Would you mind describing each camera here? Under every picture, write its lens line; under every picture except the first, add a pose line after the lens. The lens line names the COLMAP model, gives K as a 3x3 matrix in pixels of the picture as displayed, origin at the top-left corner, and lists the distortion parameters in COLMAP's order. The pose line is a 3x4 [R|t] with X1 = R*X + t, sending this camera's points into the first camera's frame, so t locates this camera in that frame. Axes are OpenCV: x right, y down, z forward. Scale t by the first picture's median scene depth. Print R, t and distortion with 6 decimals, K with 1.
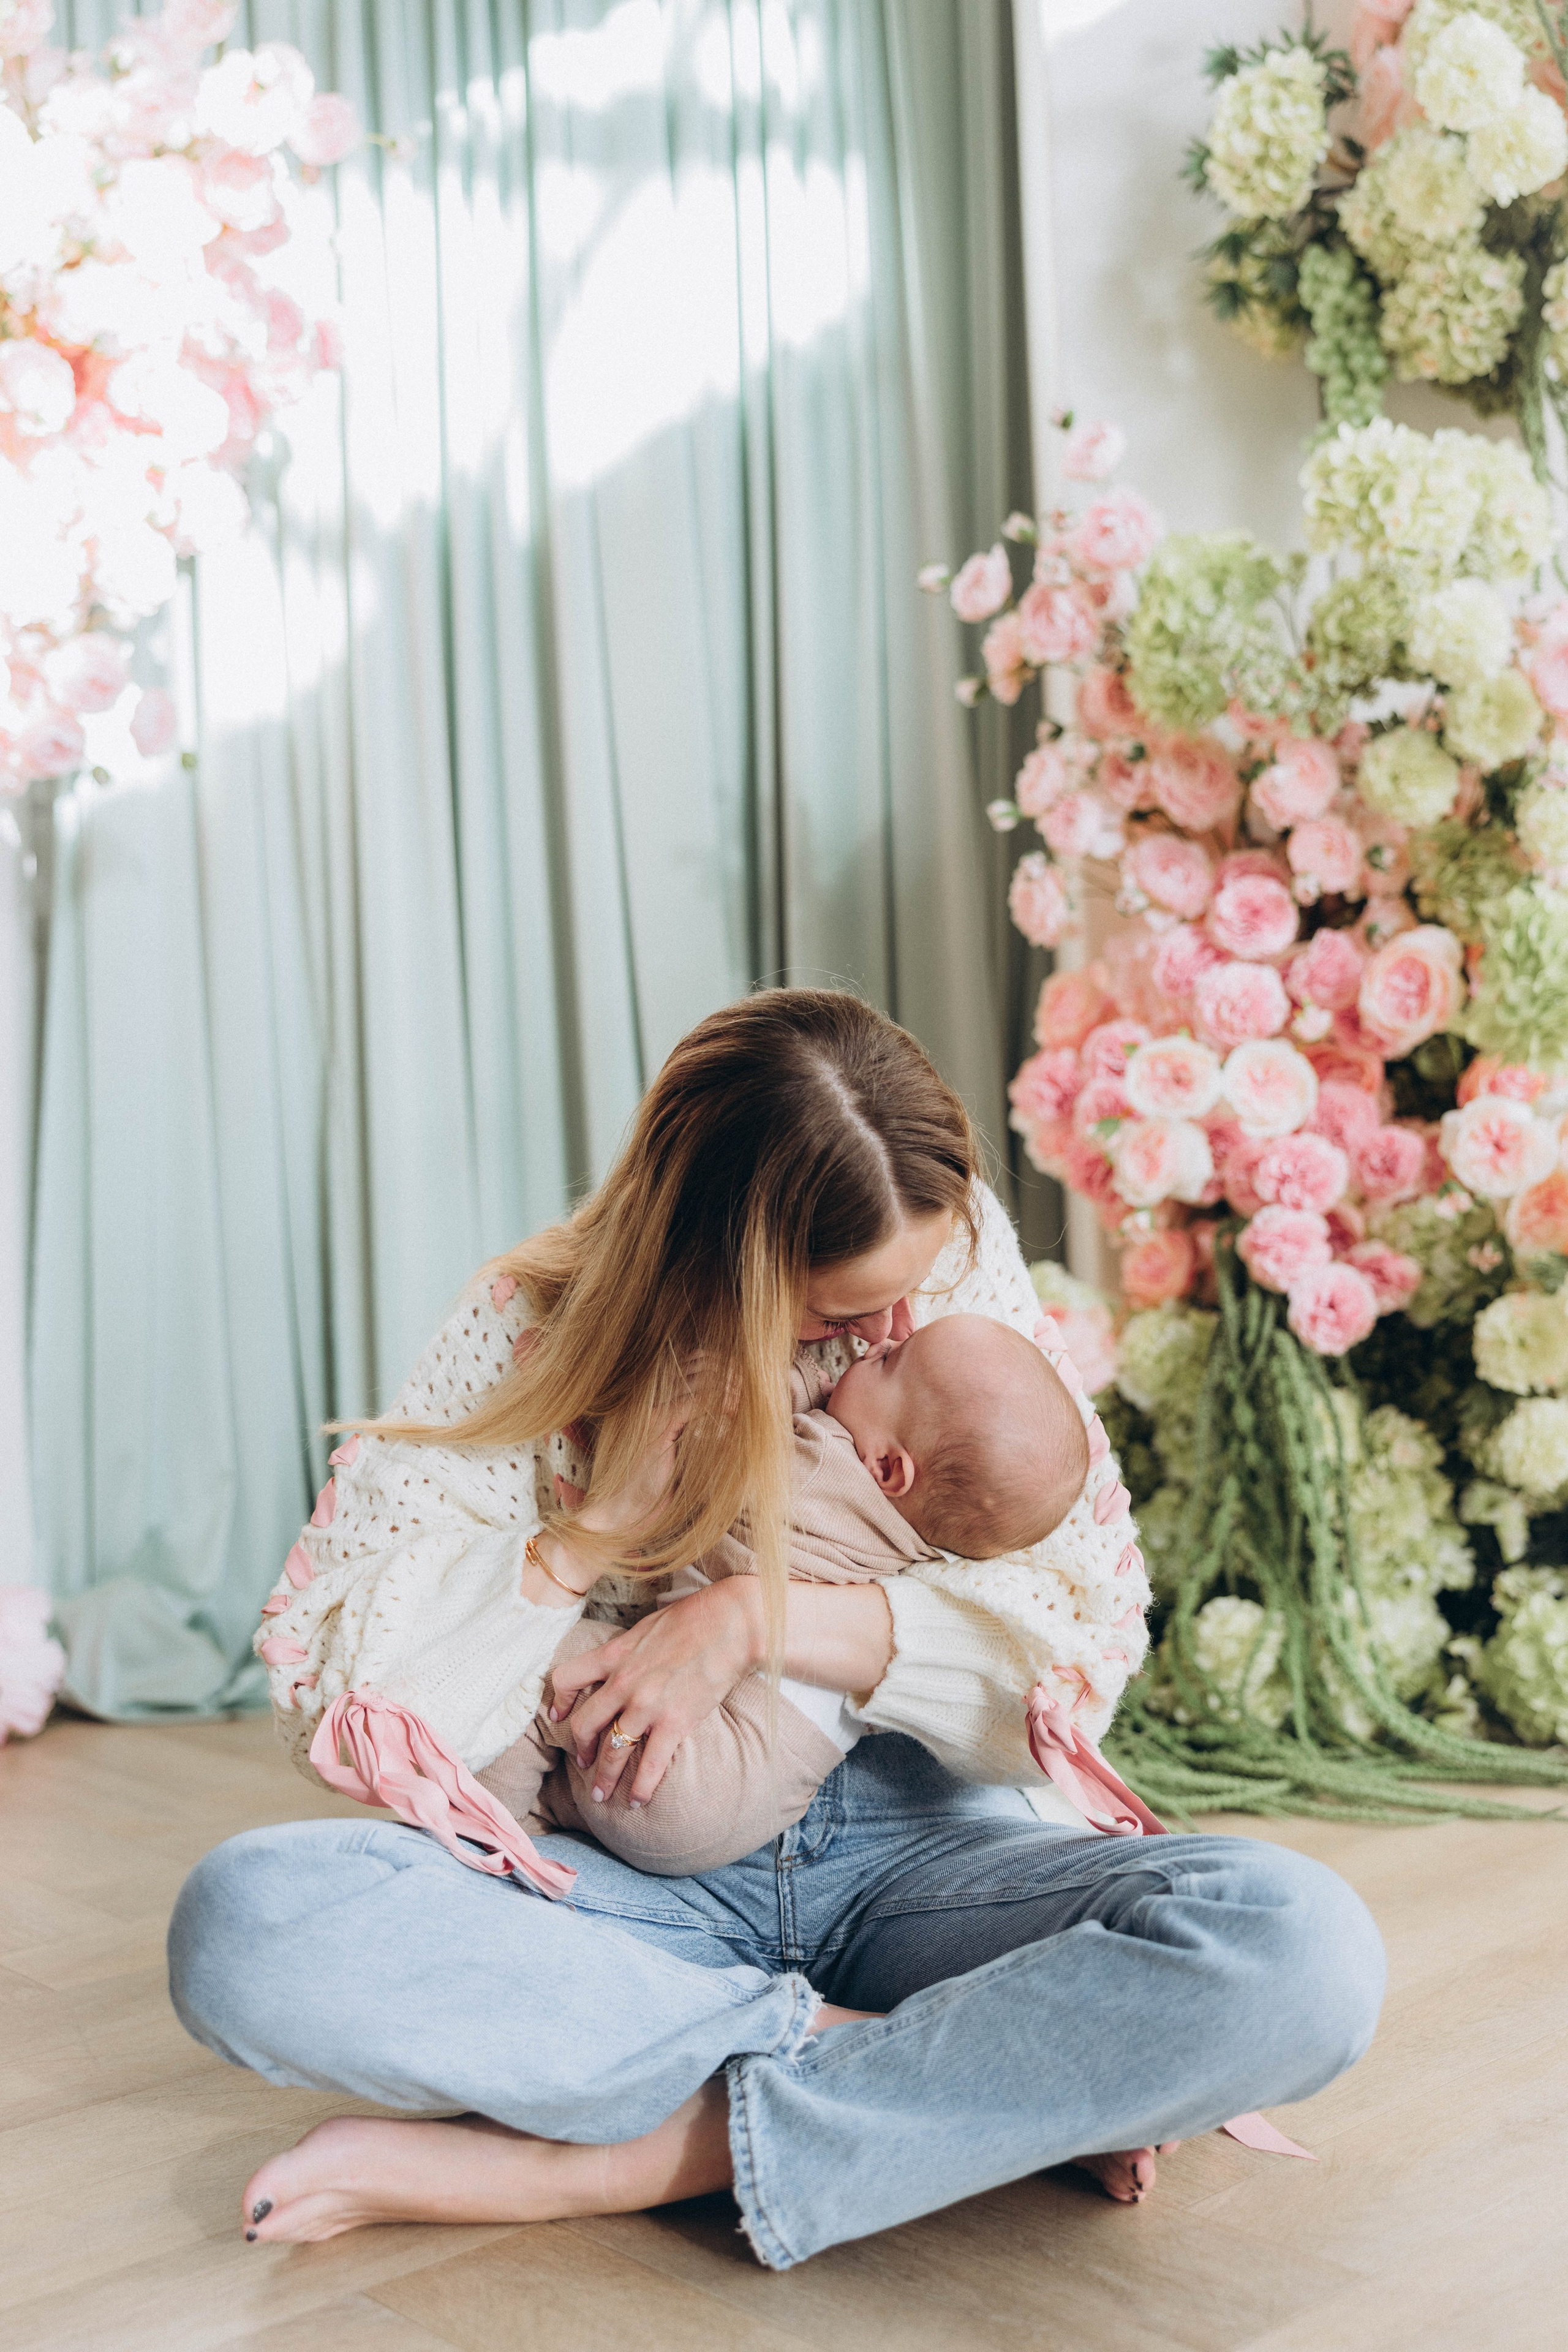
lens RADIAL K [[2414.2, 0, 784.3], [0, 2414.2, 1188.4], [0, 0, 1]] dist [0.006626, 0.000000]
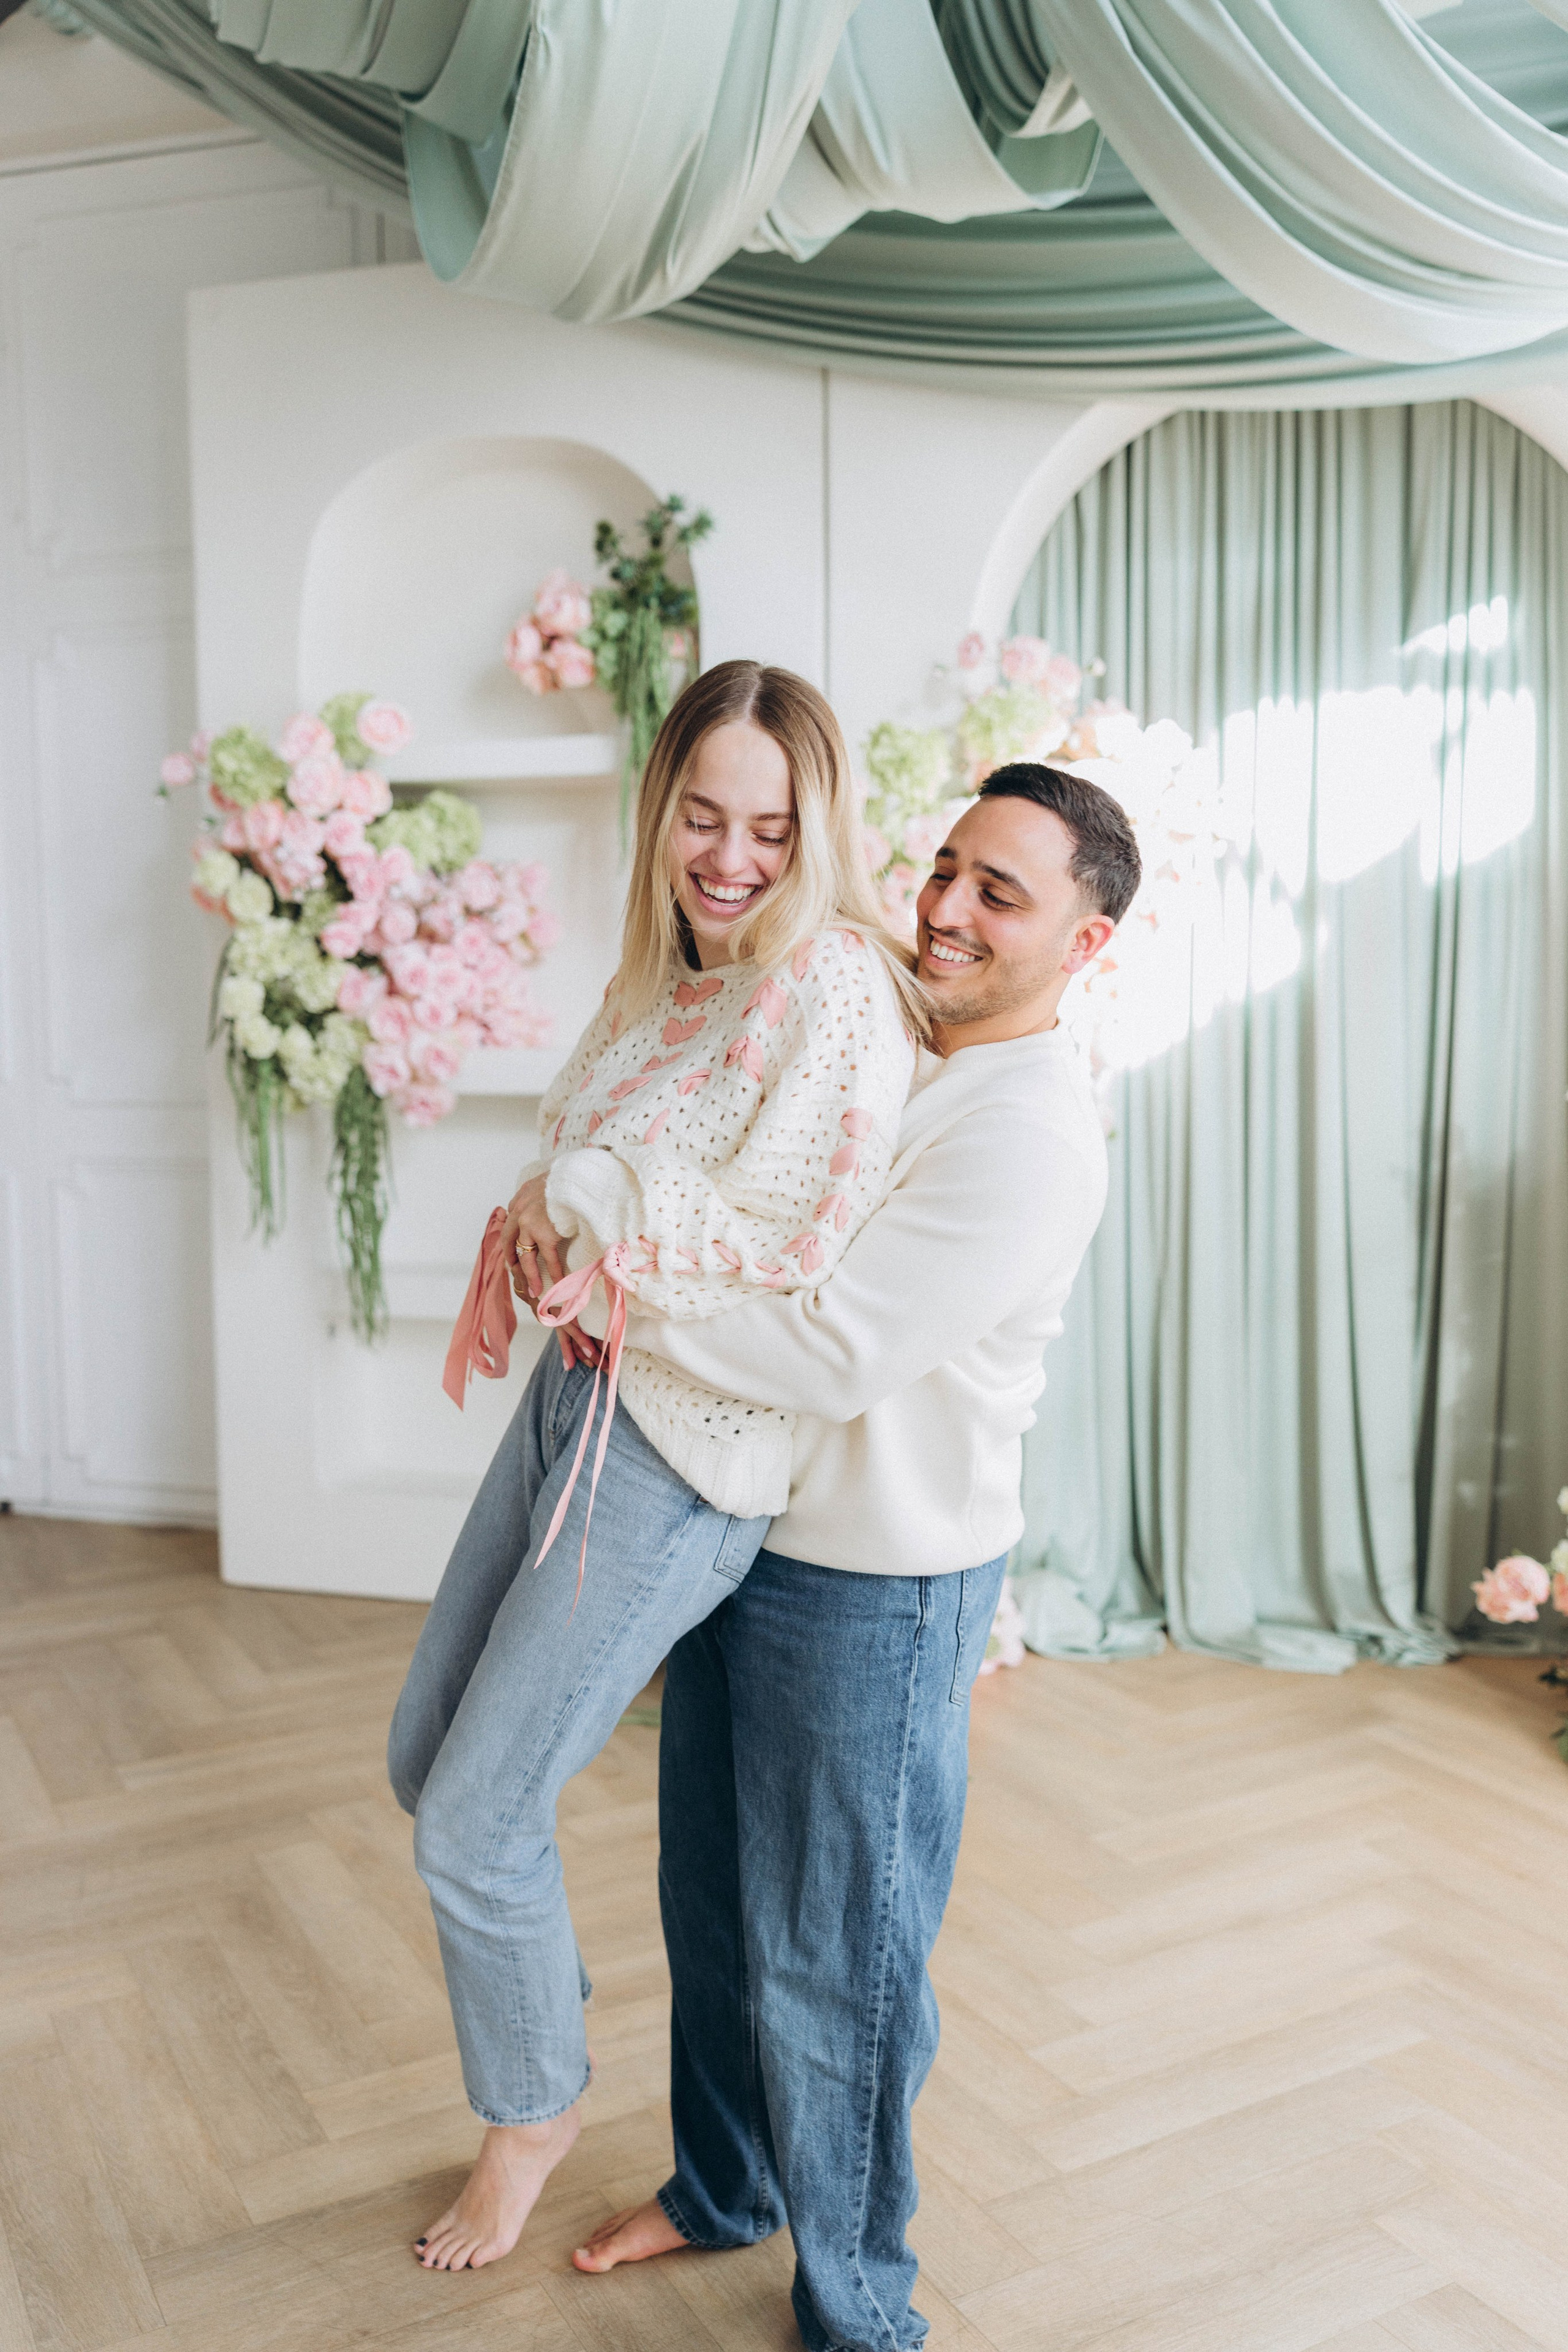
lens RADIAL K [[1953.5, 0, 784.3], [0, 1953.5, 1183.2], [0, 0, 1]] dist [-0.013831, -0.020267]
pose [[0.975166, 0.058453, -0.213625, -0.200417], [-0.035566, 0.993356, 0.109452, -0.334444], [0.218603, -0.099136, 0.970765, -0.518049]]
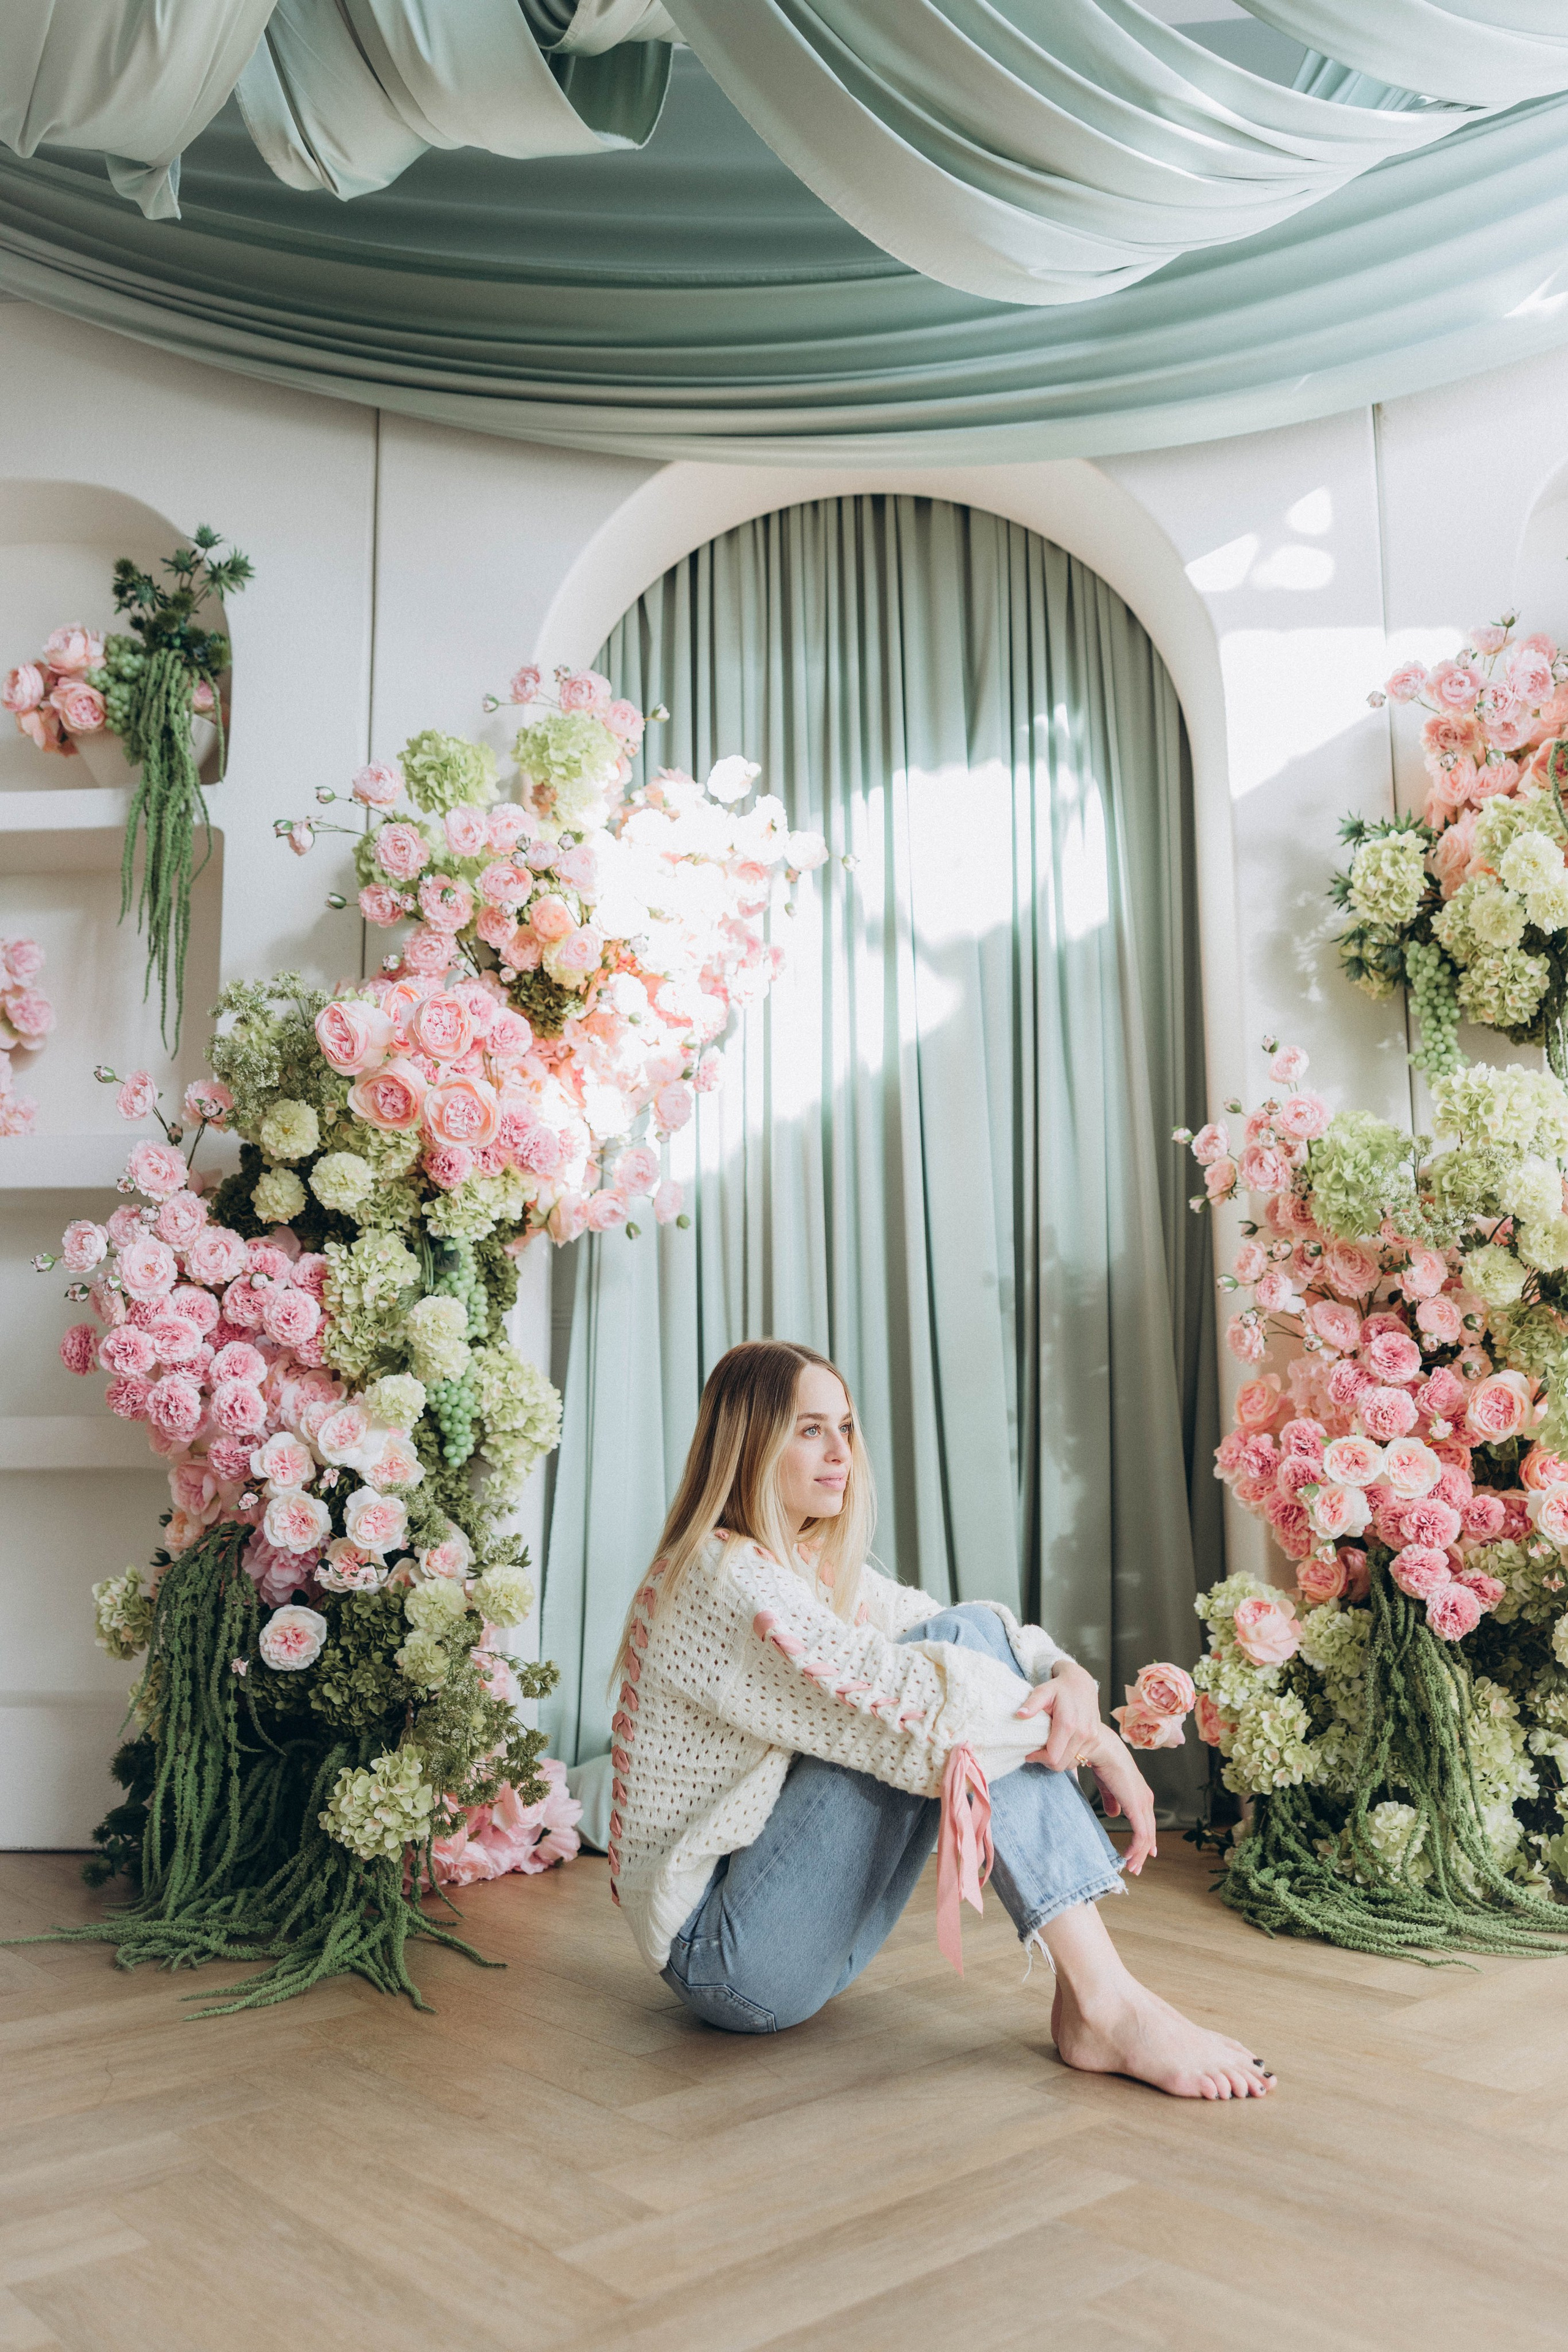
lens RADIAL K [[1800.8, 0, 780.1], [0, 1800.8, 1191.6], [0, 0, 1]] dist [0.010234, -0.007684]
pose [[0.999338, 0.034314, -0.012091, -0.196252], [-0.035679, 0.989333, -0.141236, -0.037367], [0.007115, 0.141574, 0.989902, -0.191479]]
